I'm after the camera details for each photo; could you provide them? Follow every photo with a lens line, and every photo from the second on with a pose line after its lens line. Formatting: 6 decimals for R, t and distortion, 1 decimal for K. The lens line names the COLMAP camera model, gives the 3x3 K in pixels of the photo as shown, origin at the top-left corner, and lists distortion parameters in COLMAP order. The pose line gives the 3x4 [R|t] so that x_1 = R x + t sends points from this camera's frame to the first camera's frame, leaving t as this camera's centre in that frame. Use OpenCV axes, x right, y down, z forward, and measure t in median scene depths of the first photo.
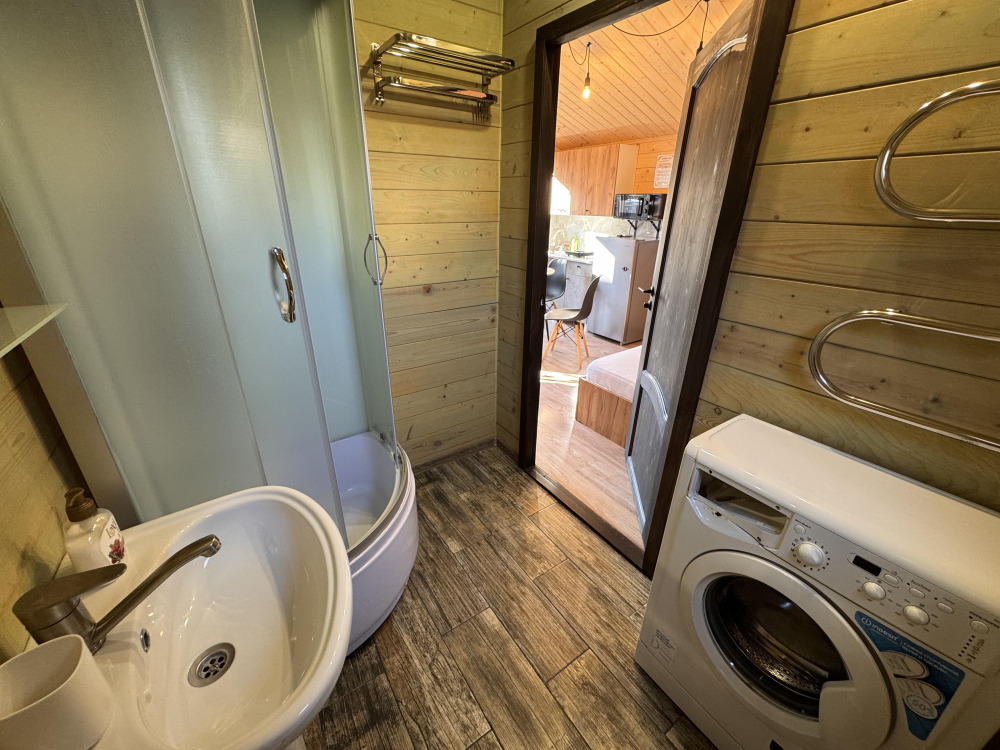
lens RADIAL K [[395.4, 0, 505.1], [0, 395.4, 373.4], [0, 0, 1]] dist [0.001957, -0.000682]
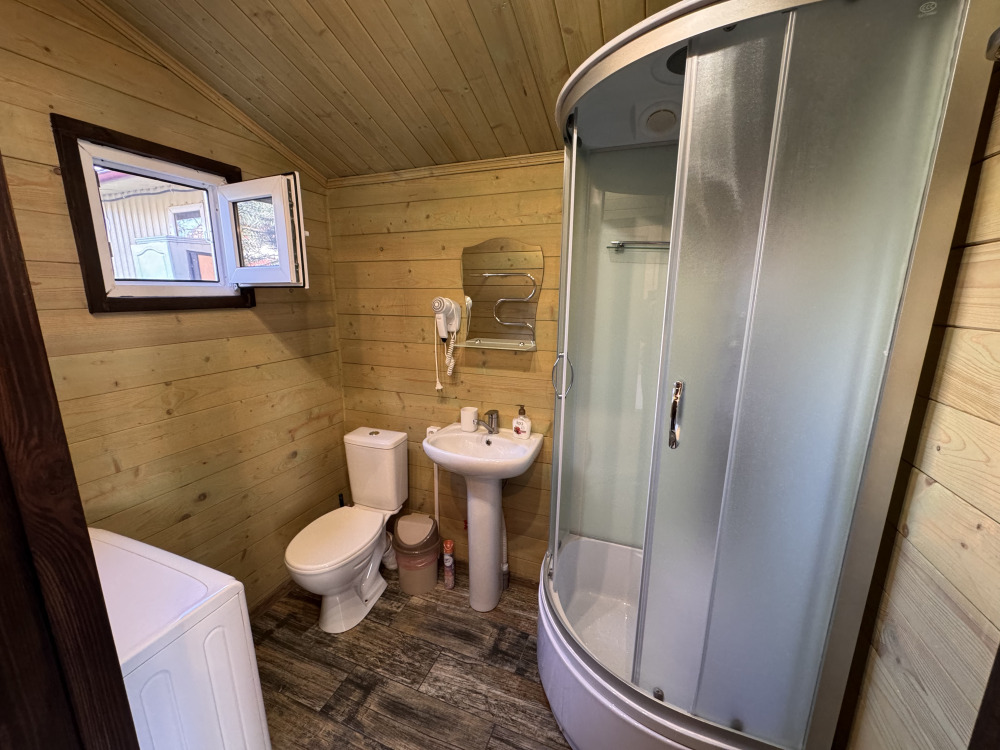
lens RADIAL K [[395.4, 0, 499.7], [0, 395.4, 374.5], [0, 0, 1]] dist [0.001957, -0.000682]
pose [[-0.832479, 0.093655, -0.546084, 0.329604], [-0.236551, 0.831187, 0.503162, -0.651061], [0.501022, 0.548048, -0.669791, 1.311886]]
